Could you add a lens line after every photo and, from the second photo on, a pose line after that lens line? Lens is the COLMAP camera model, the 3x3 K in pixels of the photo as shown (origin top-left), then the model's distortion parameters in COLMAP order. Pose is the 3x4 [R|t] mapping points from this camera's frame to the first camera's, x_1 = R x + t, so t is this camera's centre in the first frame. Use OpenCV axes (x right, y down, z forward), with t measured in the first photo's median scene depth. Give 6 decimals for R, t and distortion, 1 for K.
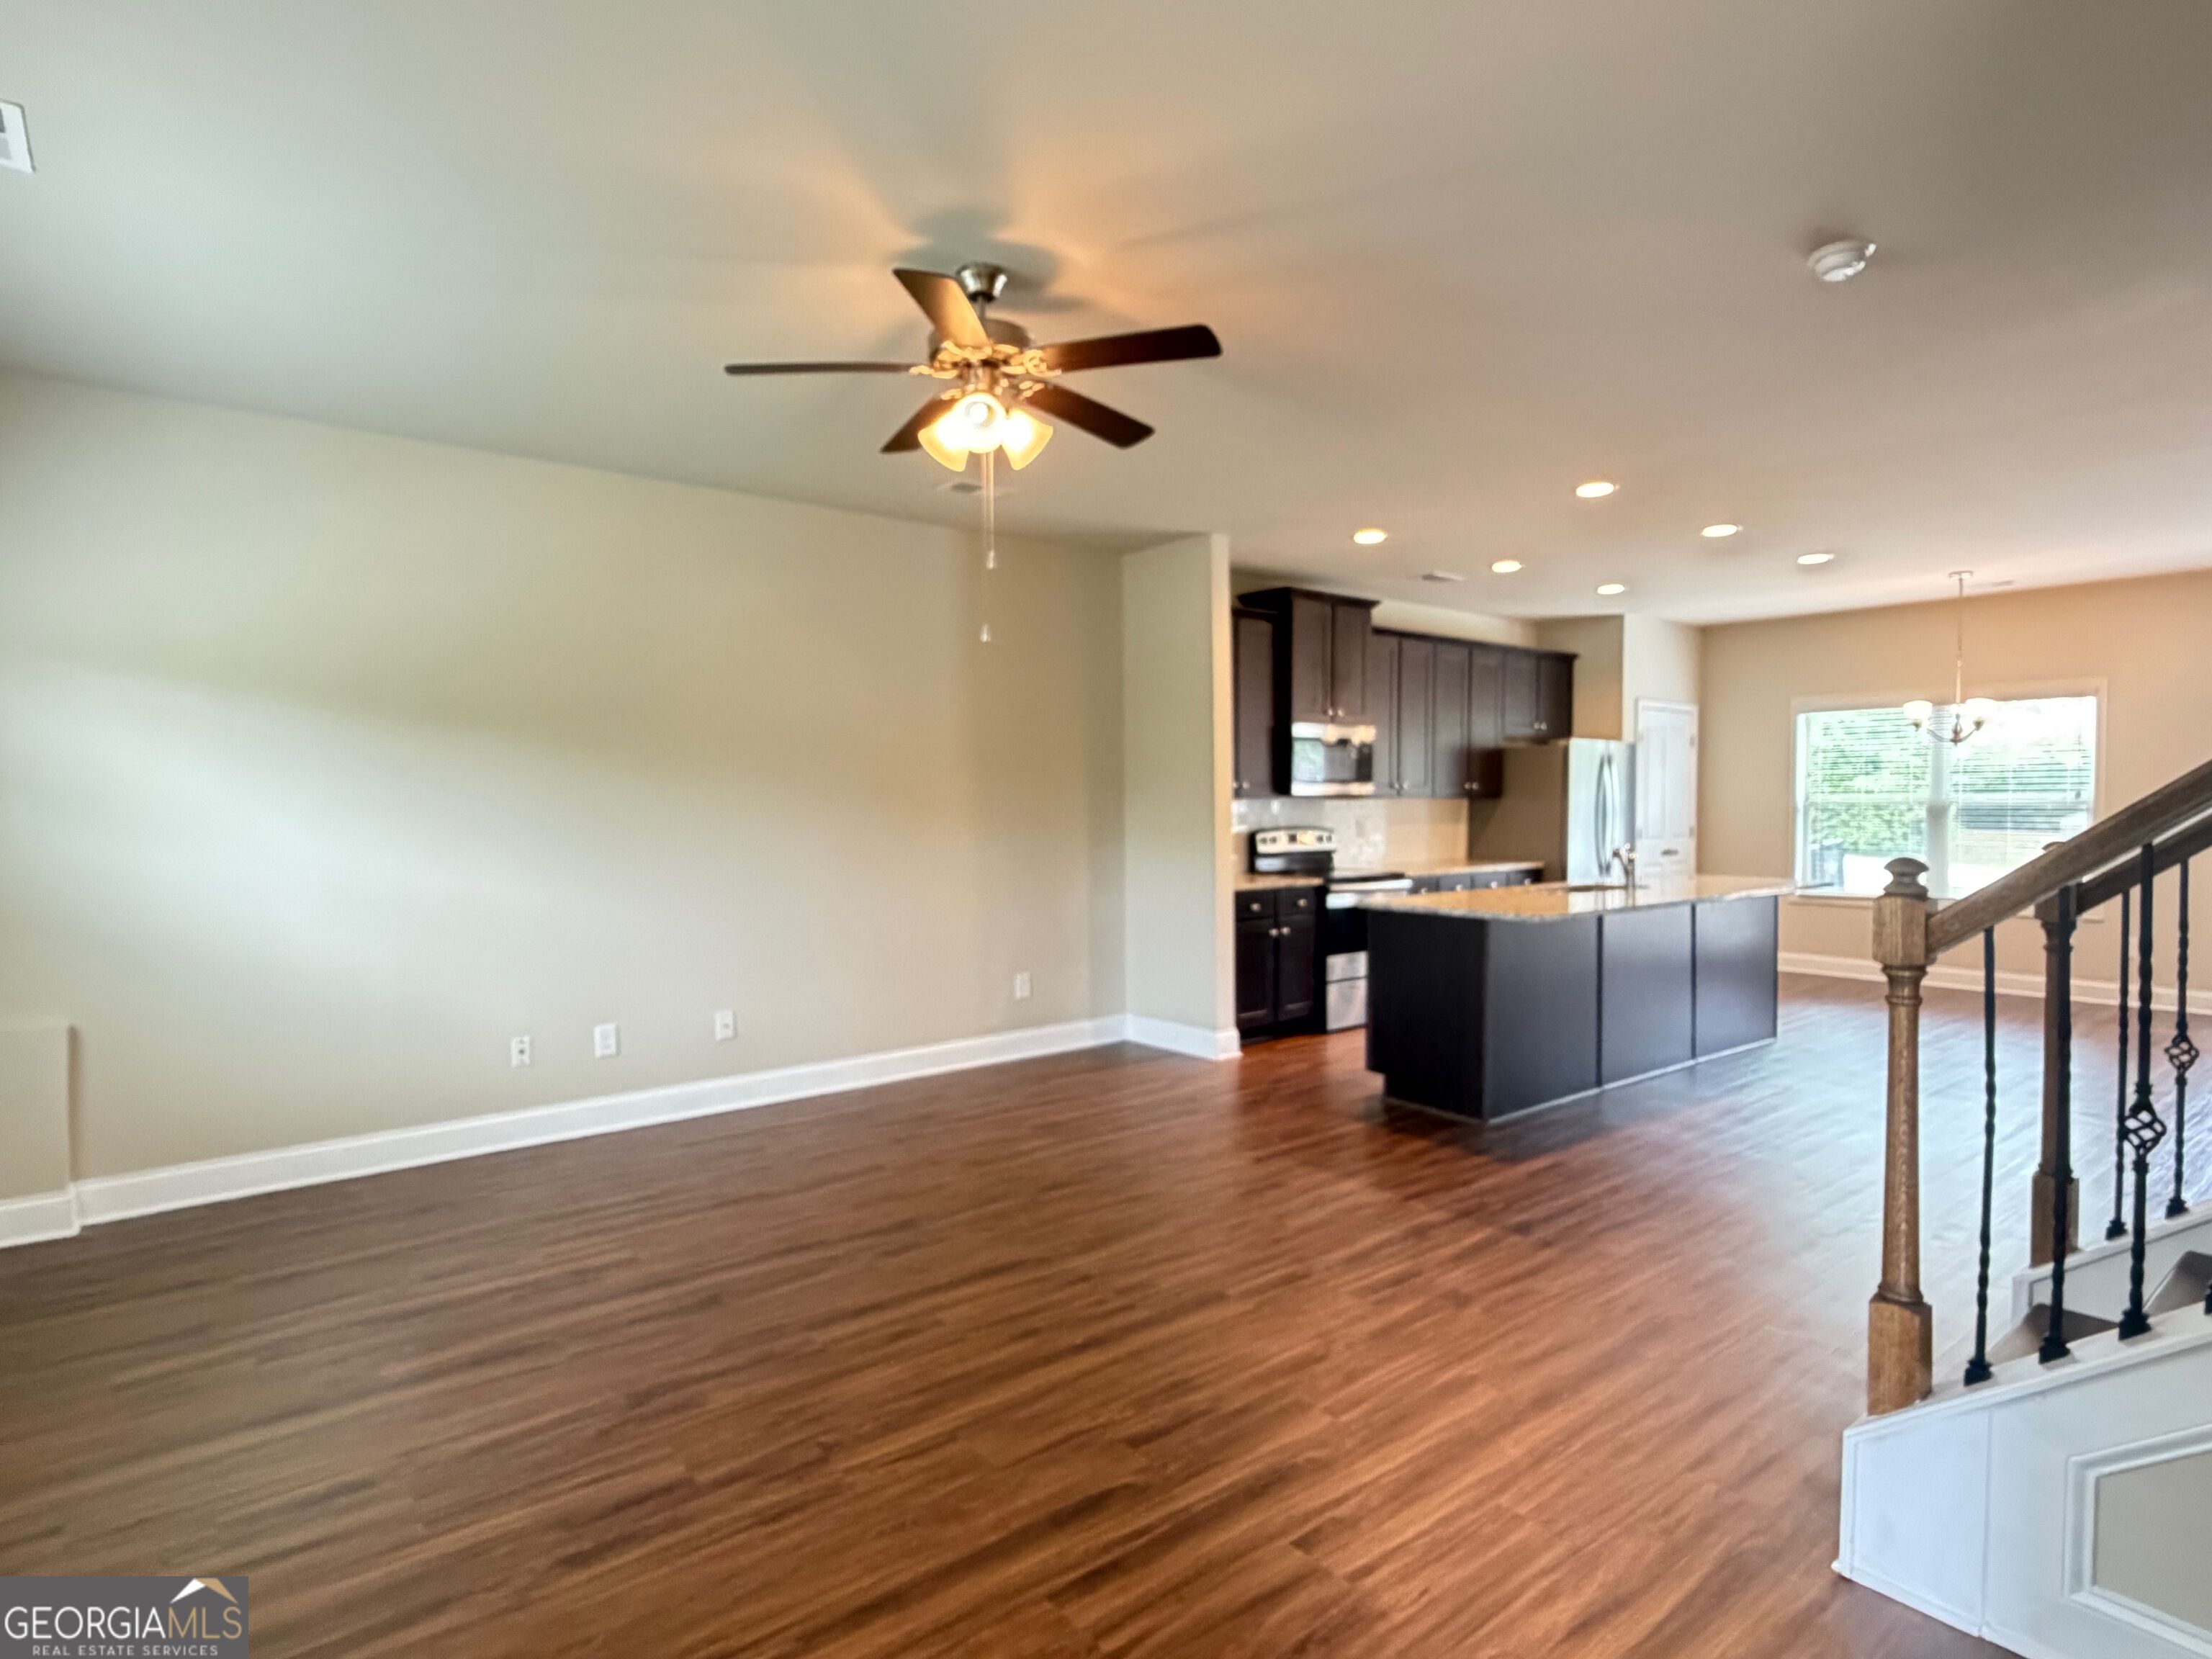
lens RADIAL K [[1162.2, 0, 1106.0], [0, 1162.2, 829.5], [0, 0, 1]] dist [0.000680, -0.000026]
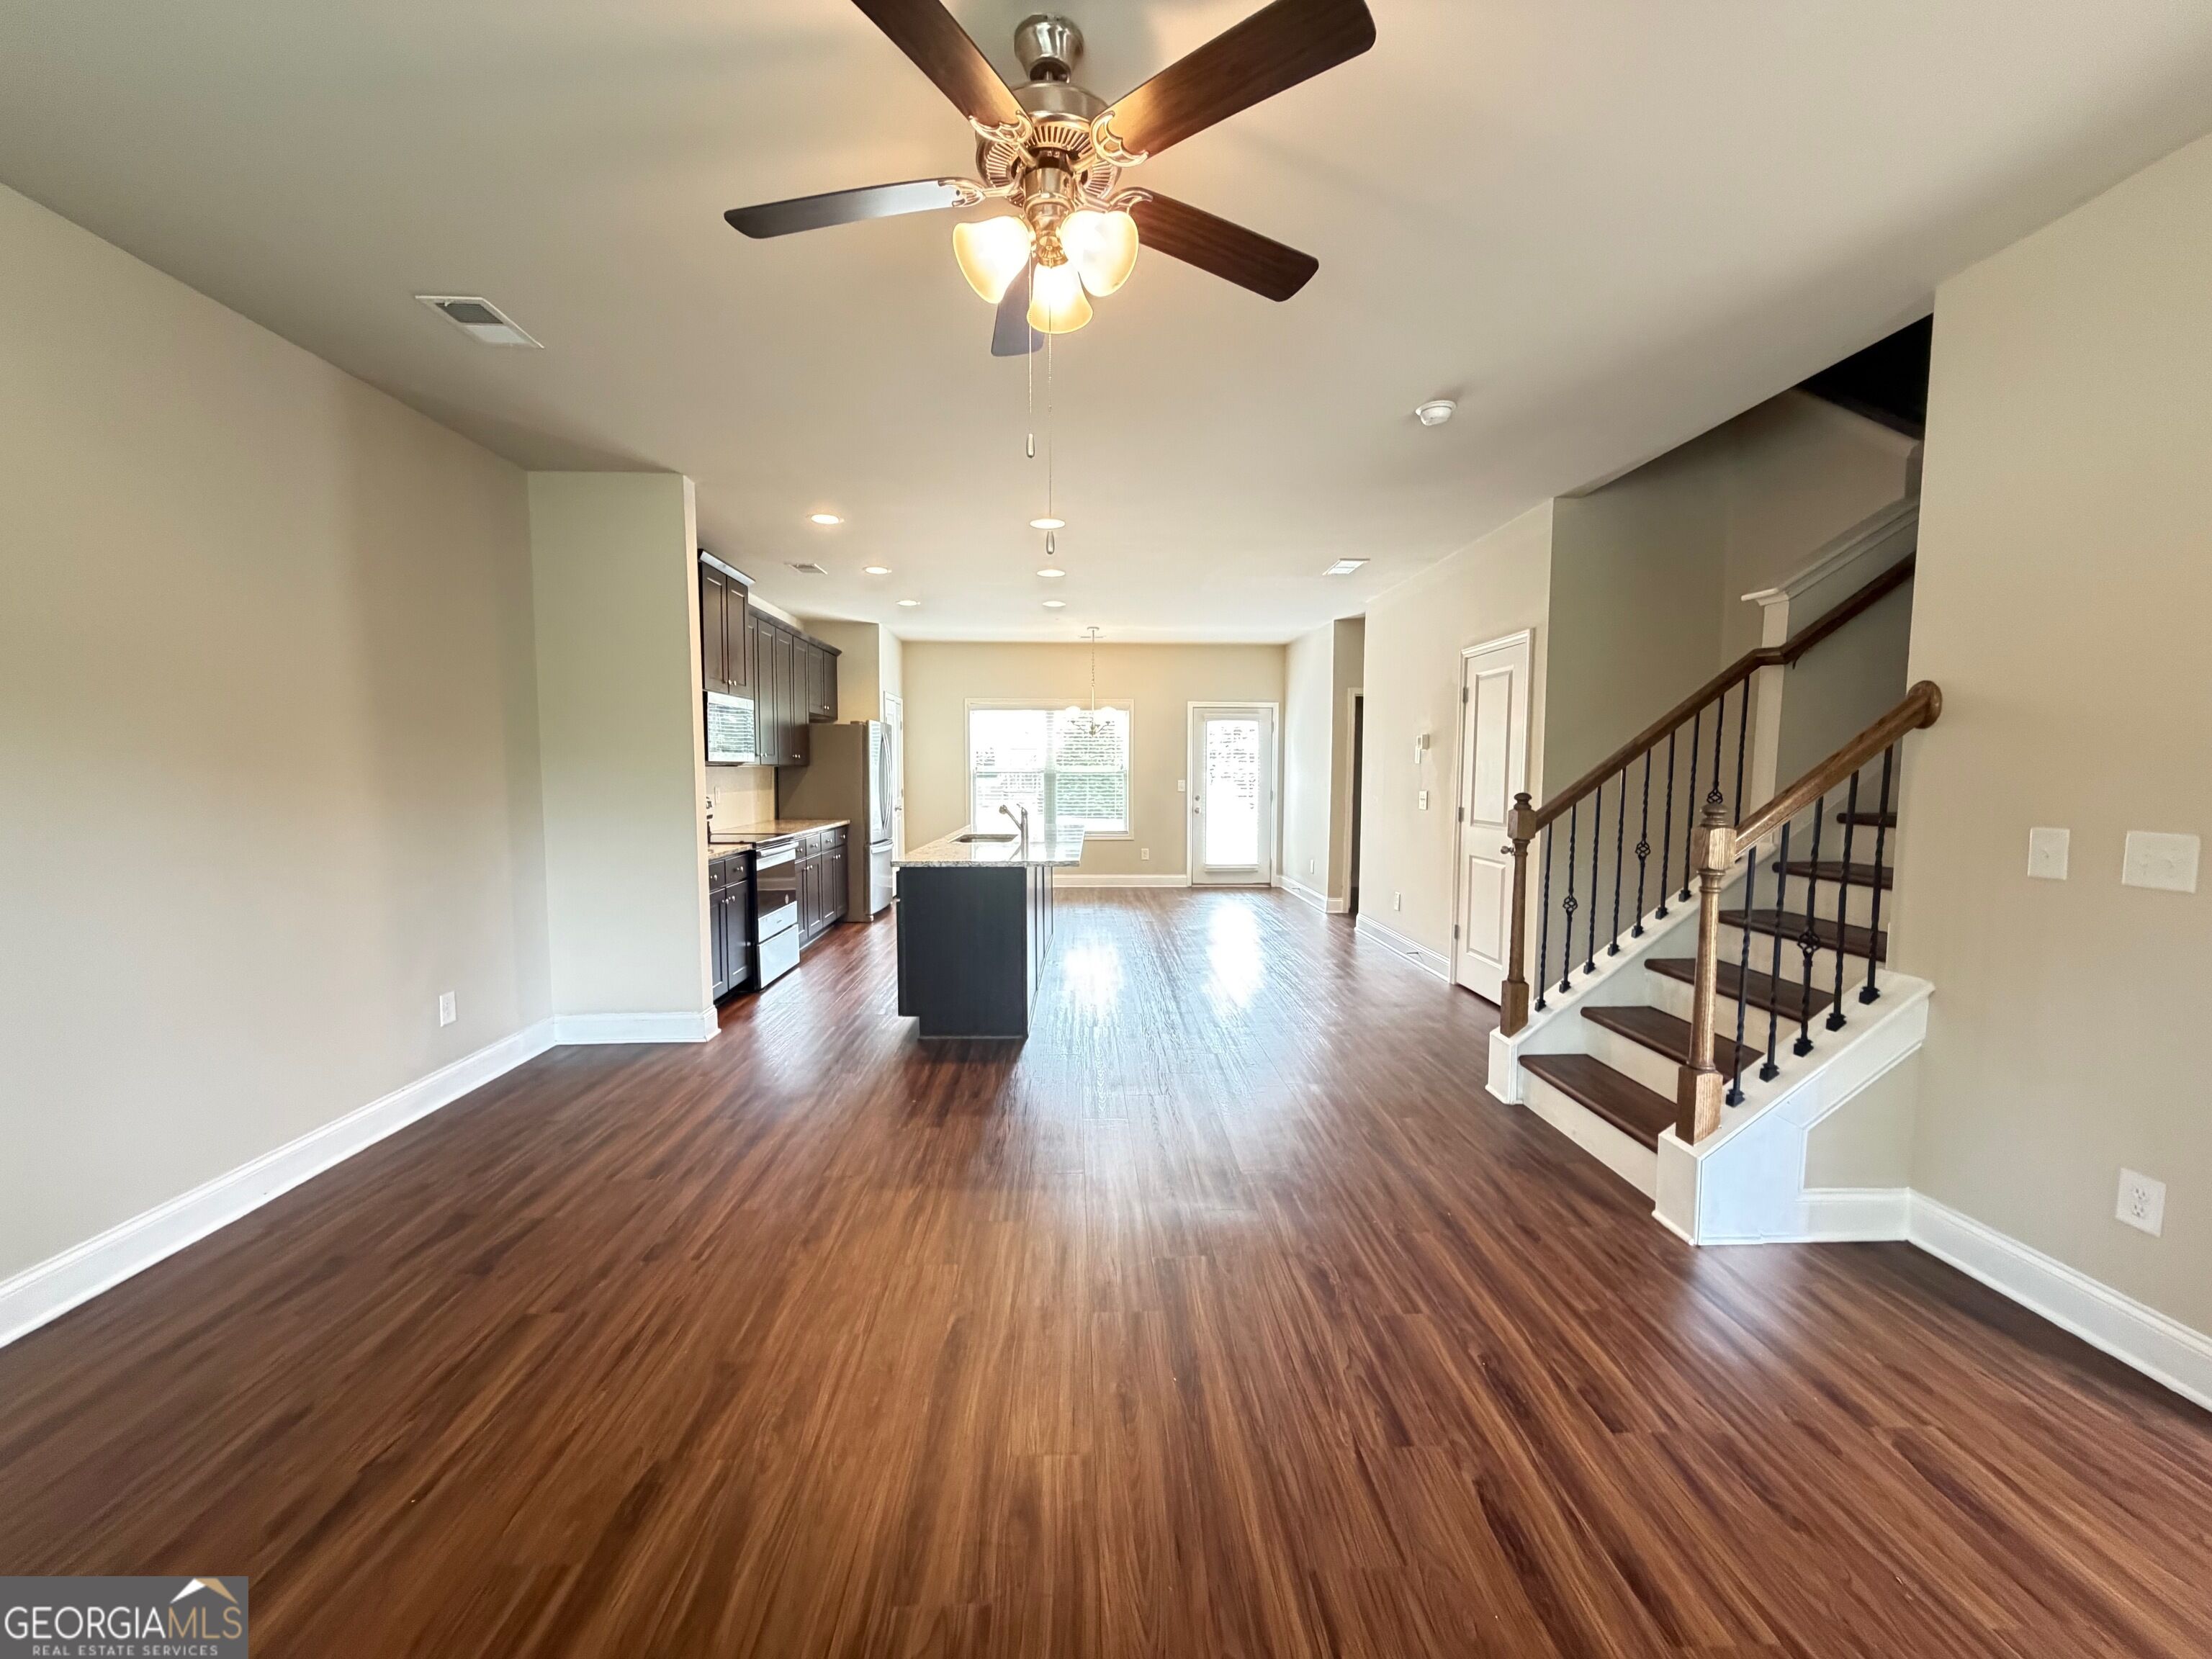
lens RADIAL K [[877.7, 0, 1106.0], [0, 877.7, 829.5], [0, 0, 1]] dist [0.010104, -0.000056]
pose [[0.597901, -0.051178, 0.799934, -0.285525], [0.015404, 0.998509, 0.052369, -0.007687], [-0.801422, -0.018989, 0.597798, 0.323369]]
